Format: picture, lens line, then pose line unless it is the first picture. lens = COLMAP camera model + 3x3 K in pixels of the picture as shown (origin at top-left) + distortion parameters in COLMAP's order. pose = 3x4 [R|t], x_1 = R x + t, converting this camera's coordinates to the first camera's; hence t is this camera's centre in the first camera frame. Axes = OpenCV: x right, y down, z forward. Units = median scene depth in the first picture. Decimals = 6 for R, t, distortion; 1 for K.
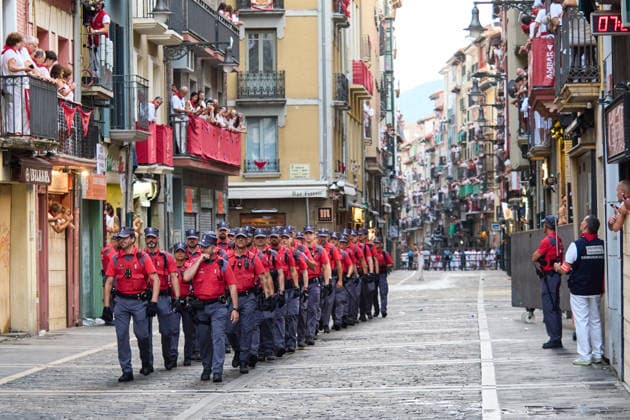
lens RADIAL K [[624.0, 0, 314.8], [0, 624.0, 210.8], [0, 0, 1]] dist [-0.015908, 0.000000]
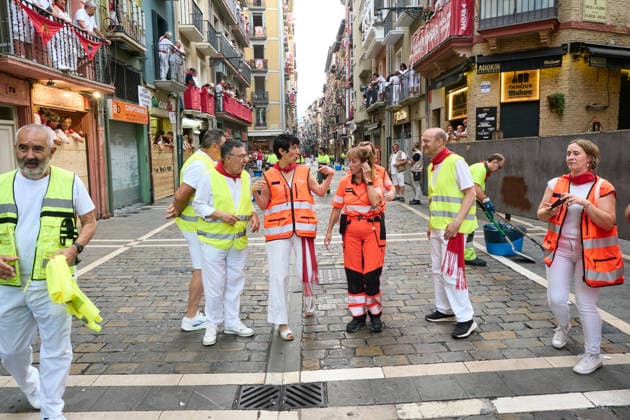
lens RADIAL K [[624.0, 0, 314.6], [0, 624.0, 209.8], [0, 0, 1]] dist [-0.015908, 0.000000]
pose [[0.999541, -0.004534, 0.029963, 0.042957], [0.000270, 0.990038, 0.140802, -0.048990], [-0.030303, -0.140729, 0.989584, -1.060855]]
